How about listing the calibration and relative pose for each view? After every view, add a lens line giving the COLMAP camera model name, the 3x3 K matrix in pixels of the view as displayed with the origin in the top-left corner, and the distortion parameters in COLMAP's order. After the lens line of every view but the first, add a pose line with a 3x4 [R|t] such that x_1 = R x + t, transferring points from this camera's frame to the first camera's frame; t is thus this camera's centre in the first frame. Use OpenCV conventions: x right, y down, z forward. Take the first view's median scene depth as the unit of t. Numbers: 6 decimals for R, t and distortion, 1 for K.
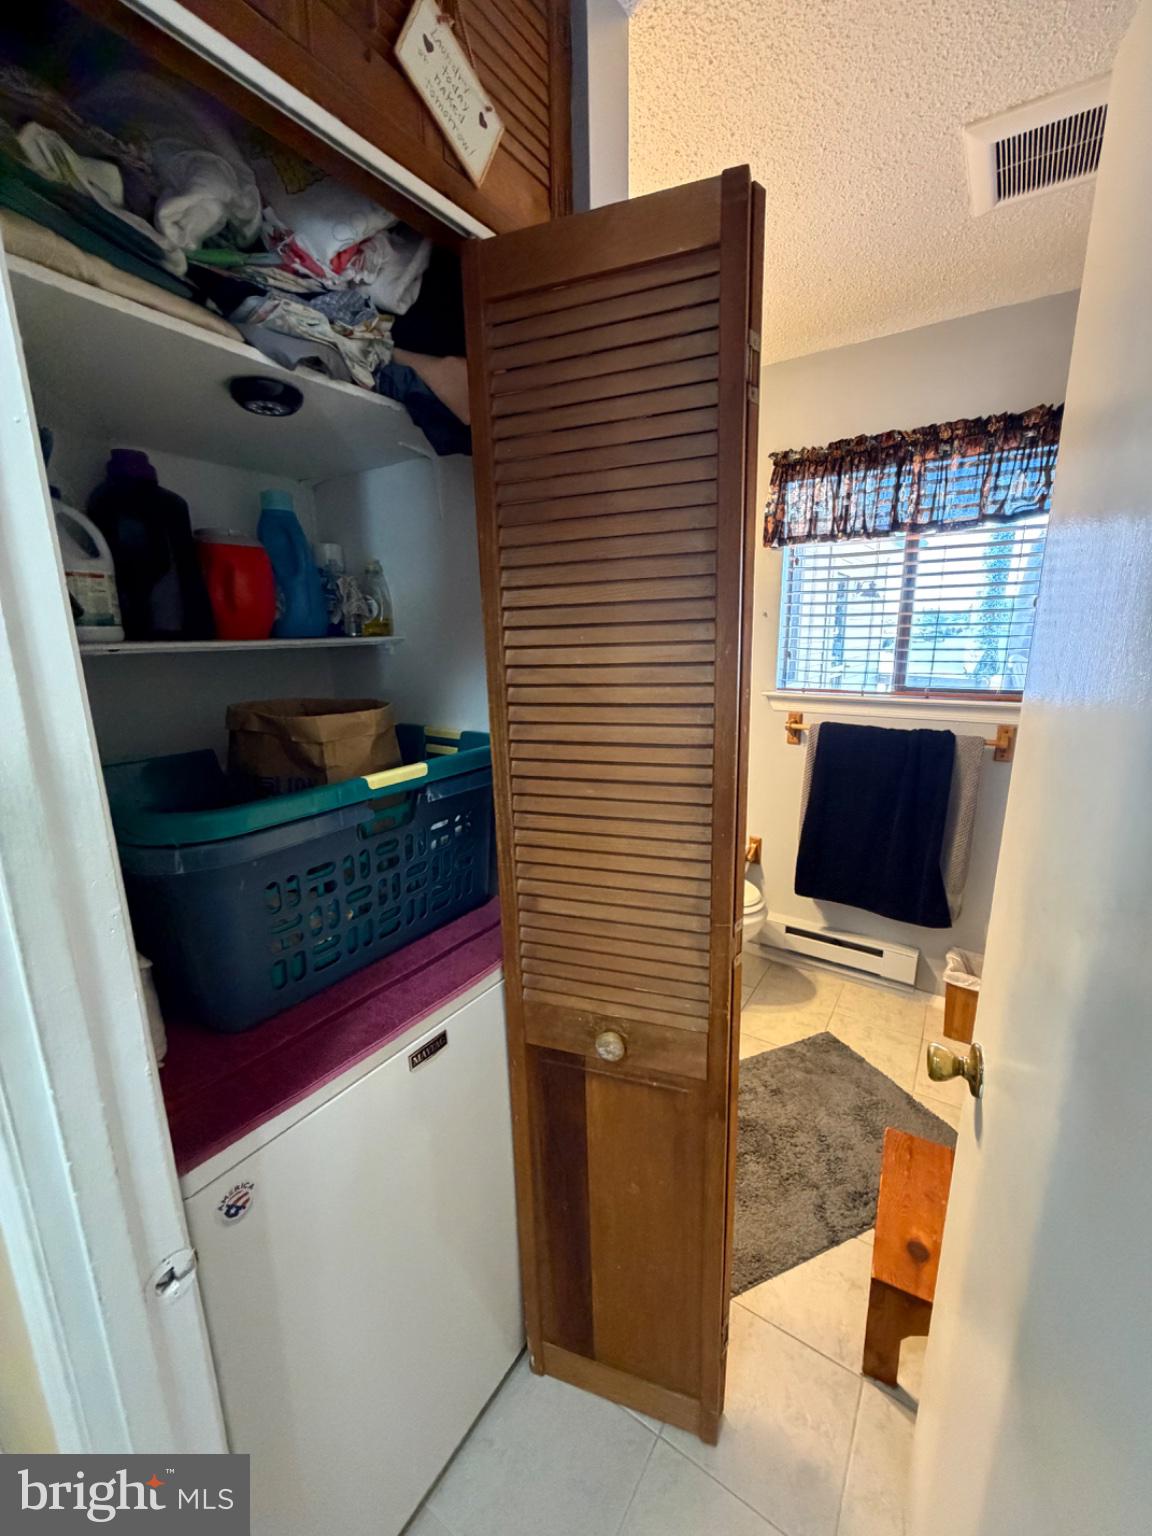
lens RADIAL K [[622.6, 0, 575.2], [0, 622.6, 775.6], [0, 0, 1]] dist [0.008671, 0.000295]
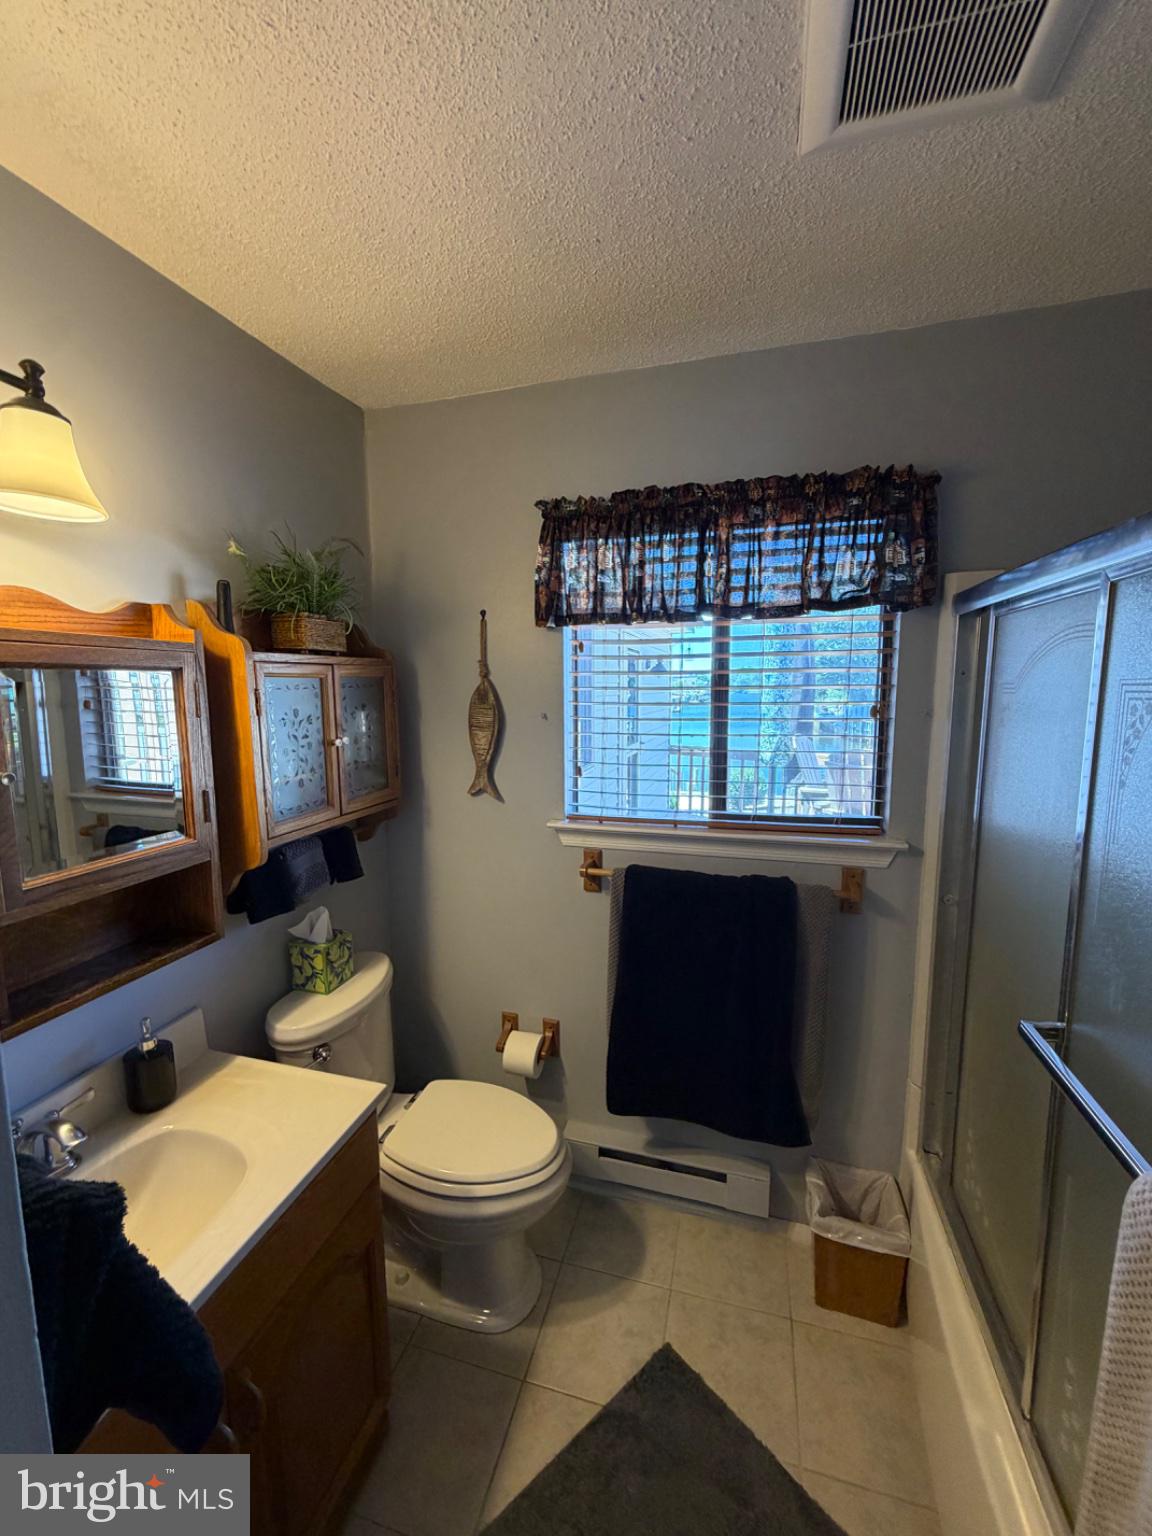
lens RADIAL K [[622.6, 0, 575.2], [0, 622.6, 775.6], [0, 0, 1]] dist [0.008671, 0.000295]
pose [[0.954443, -0.025036, 0.297341, 0.139653], [0.057066, 0.993397, -0.099533, -0.133379], [-0.292886, 0.111967, 0.949569, 0.356194]]
